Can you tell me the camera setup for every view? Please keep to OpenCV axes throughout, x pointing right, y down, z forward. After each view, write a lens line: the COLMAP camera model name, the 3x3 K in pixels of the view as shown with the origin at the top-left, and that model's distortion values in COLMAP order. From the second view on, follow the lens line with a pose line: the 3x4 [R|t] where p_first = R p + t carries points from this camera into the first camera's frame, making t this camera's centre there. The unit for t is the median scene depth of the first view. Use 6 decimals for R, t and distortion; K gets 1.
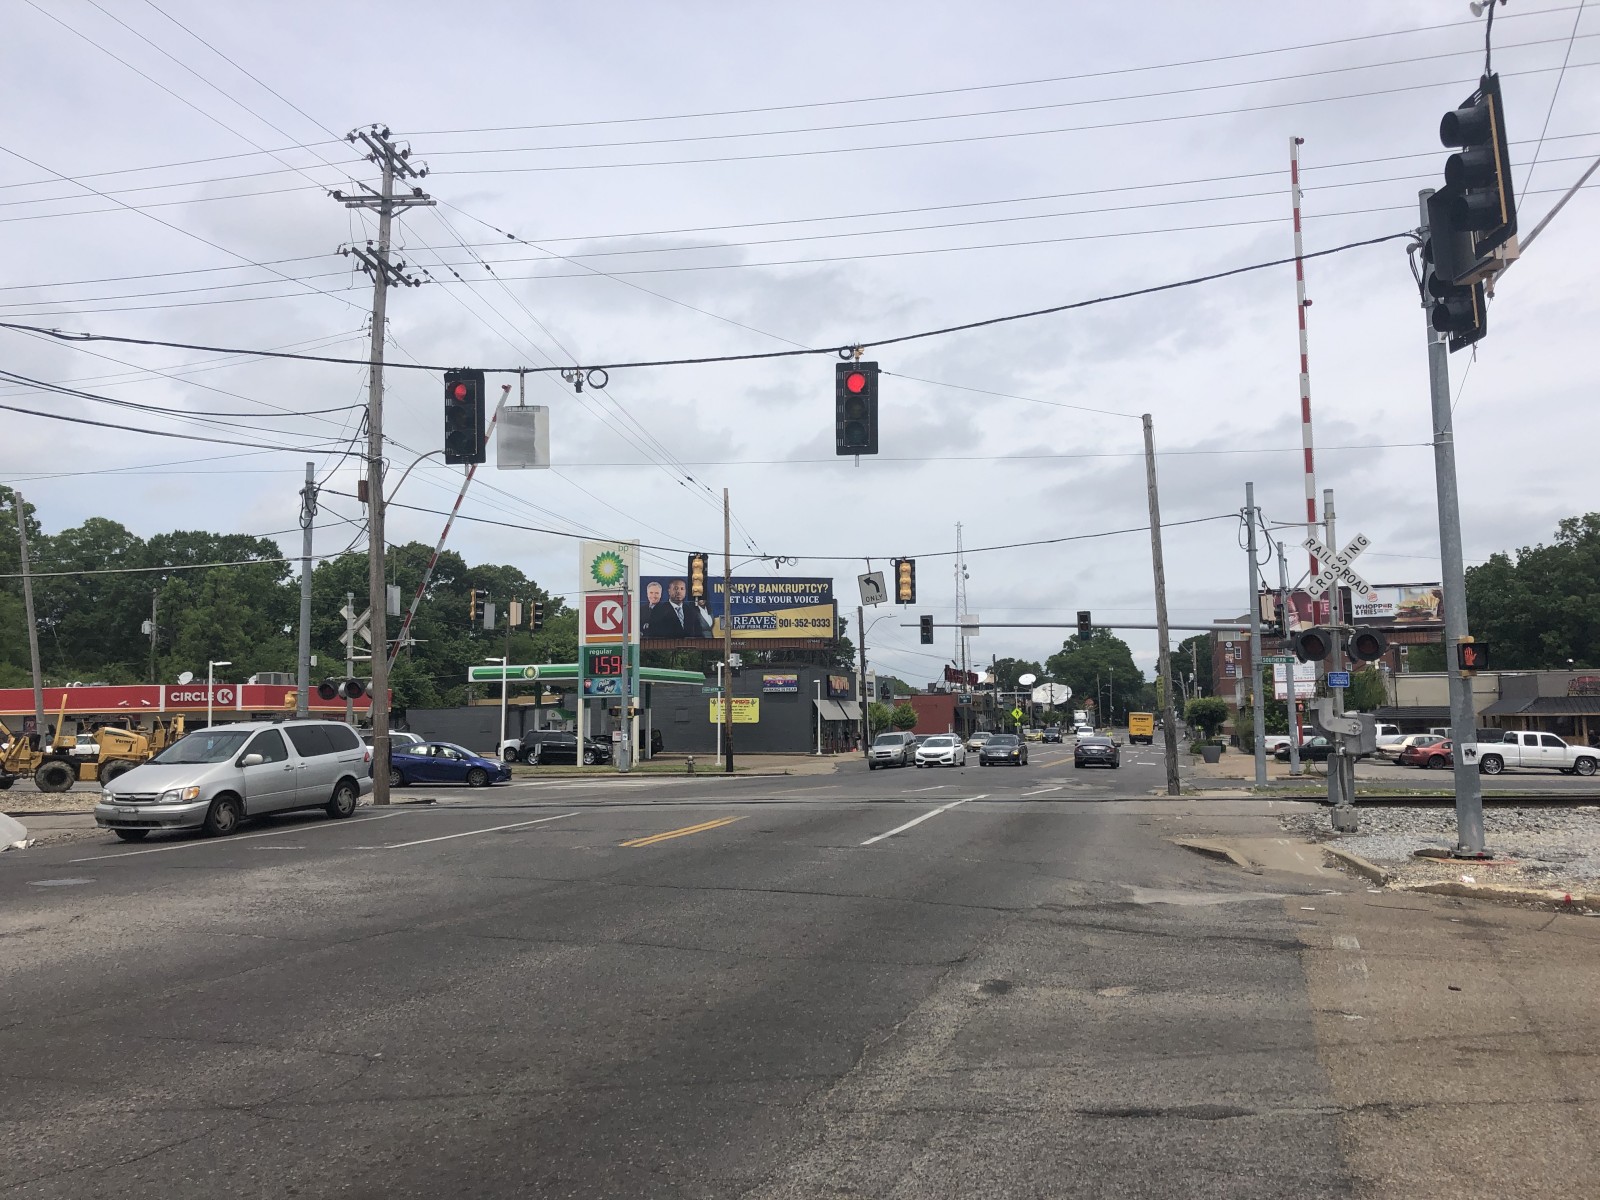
lens RADIAL K [[1169.1, 0, 800.0], [0, 1169.1, 600.0], [0, 0, 1]] dist [0.008559, -0.000911]
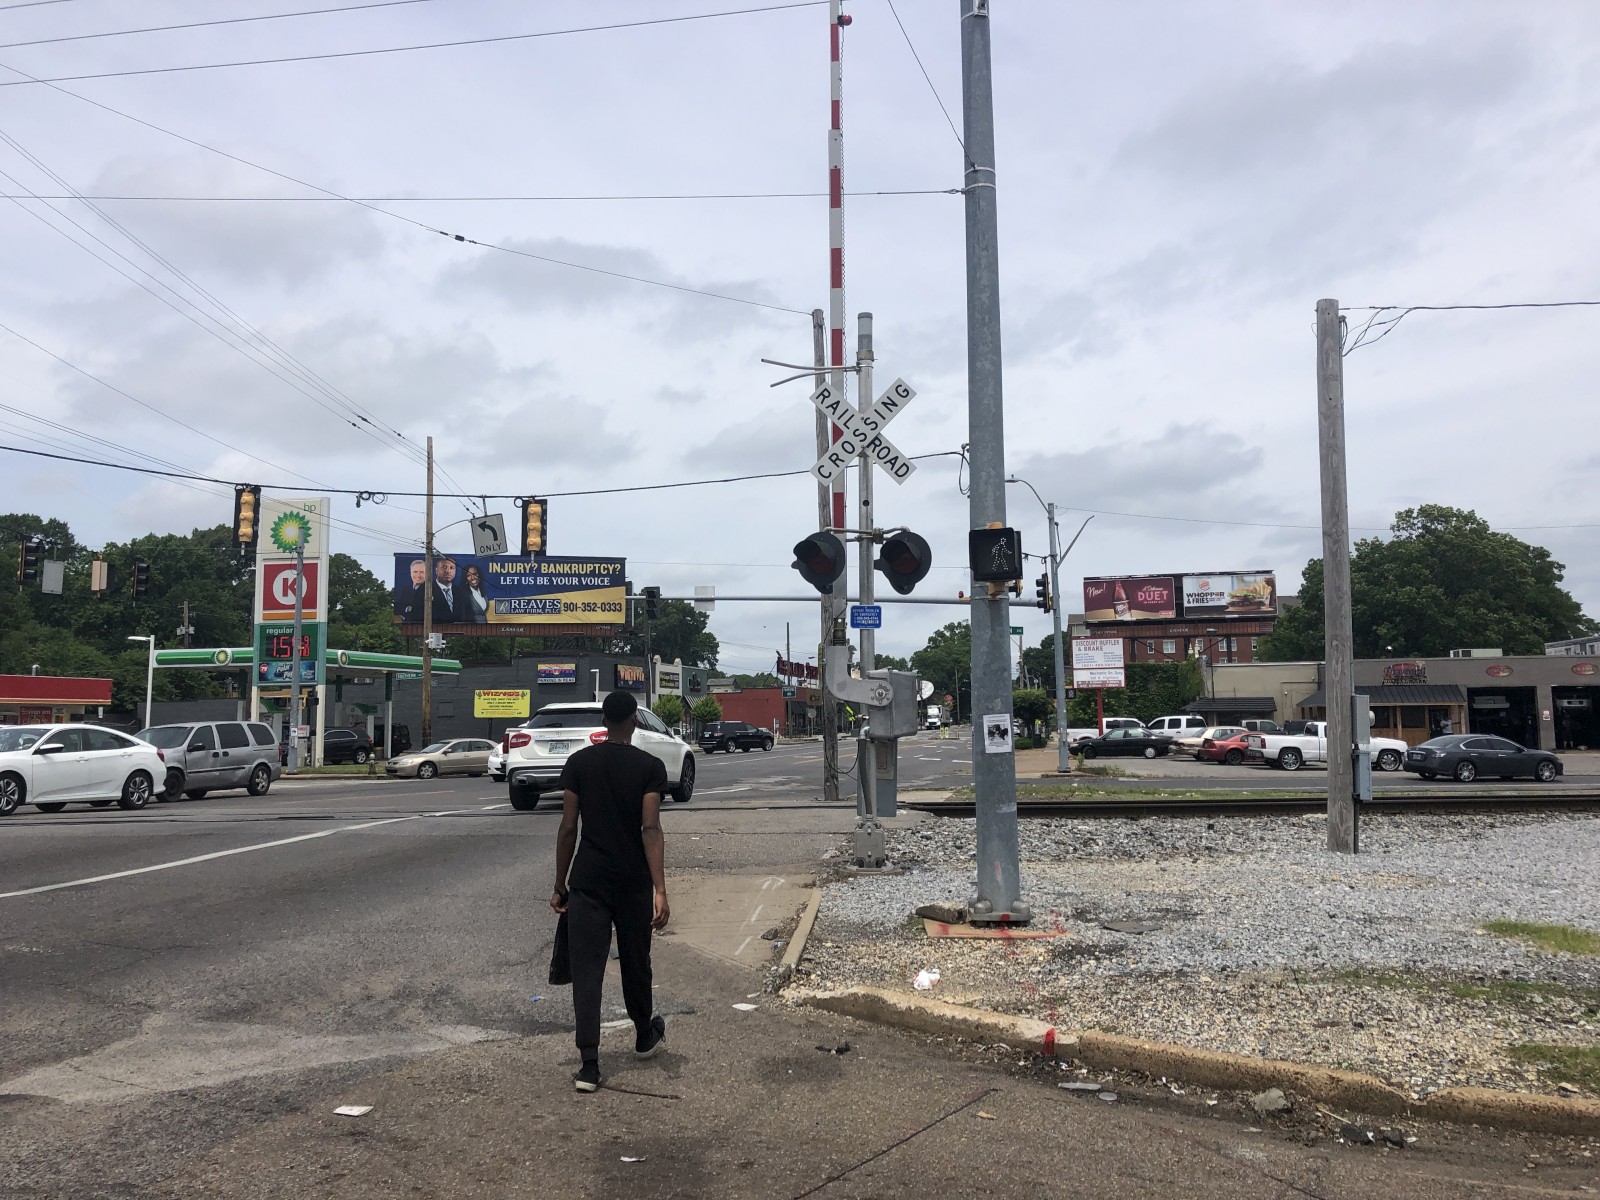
lens RADIAL K [[1169.1, 0, 800.0], [0, 1169.1, 600.0], [0, 0, 1]] dist [0.008559, -0.000911]
pose [[0.995929, 0.006837, 0.089882, 0.117434], [-0.006874, 0.999976, 0.000102, 0.018574], [-0.089879, -0.000719, 0.995952, 0.125037]]
